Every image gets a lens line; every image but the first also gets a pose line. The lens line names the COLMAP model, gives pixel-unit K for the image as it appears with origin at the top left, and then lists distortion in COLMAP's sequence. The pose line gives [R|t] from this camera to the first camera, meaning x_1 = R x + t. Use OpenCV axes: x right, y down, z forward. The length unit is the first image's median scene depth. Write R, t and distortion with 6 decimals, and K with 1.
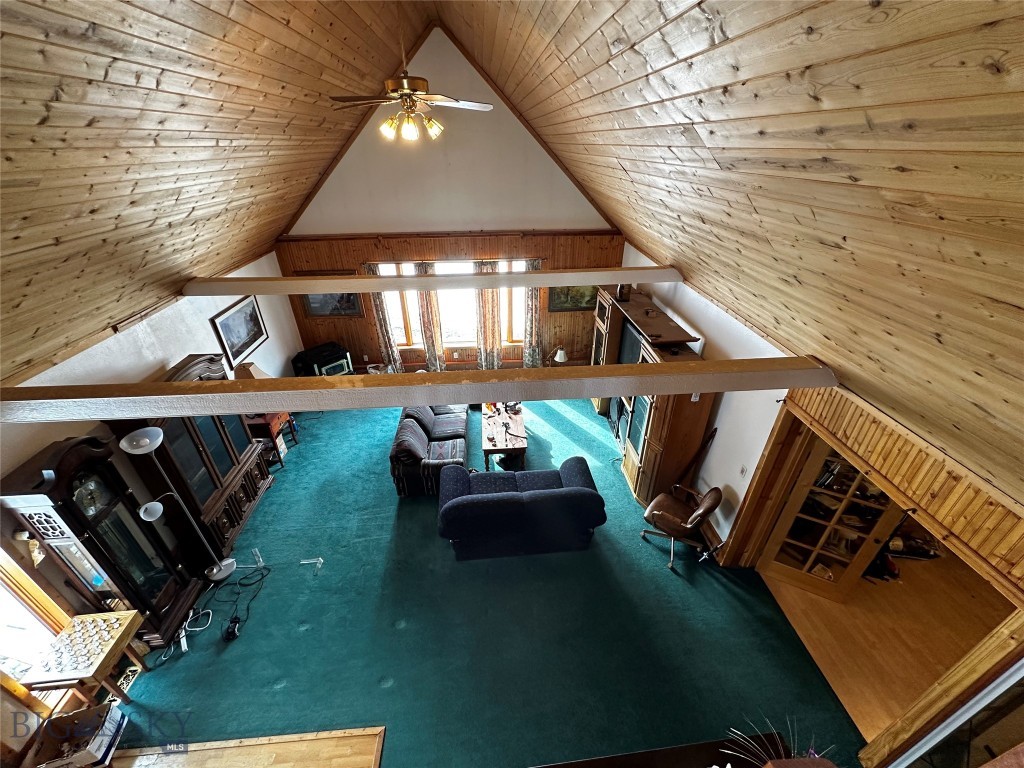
lens RADIAL K [[407.4, 0, 514.9], [0, 407.4, 384.3], [0, 0, 1]] dist [-0.002217, 0.001276]
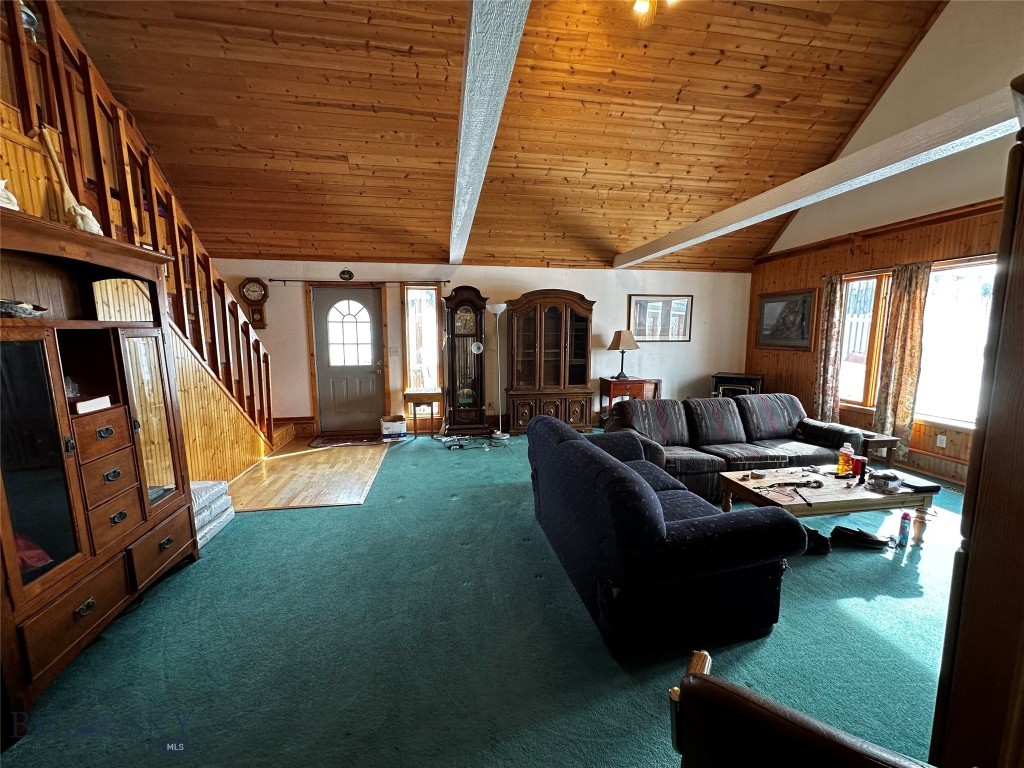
lens RADIAL K [[407.4, 0, 509.8], [0, 407.4, 384.5], [0, 0, 1]] dist [-0.002217, 0.001276]
pose [[0.090144, 0.132801, -0.987035, 0.436425], [-0.508740, 0.858151, 0.068997, 0.157830], [0.856188, 0.495925, 0.144919, 0.577278]]
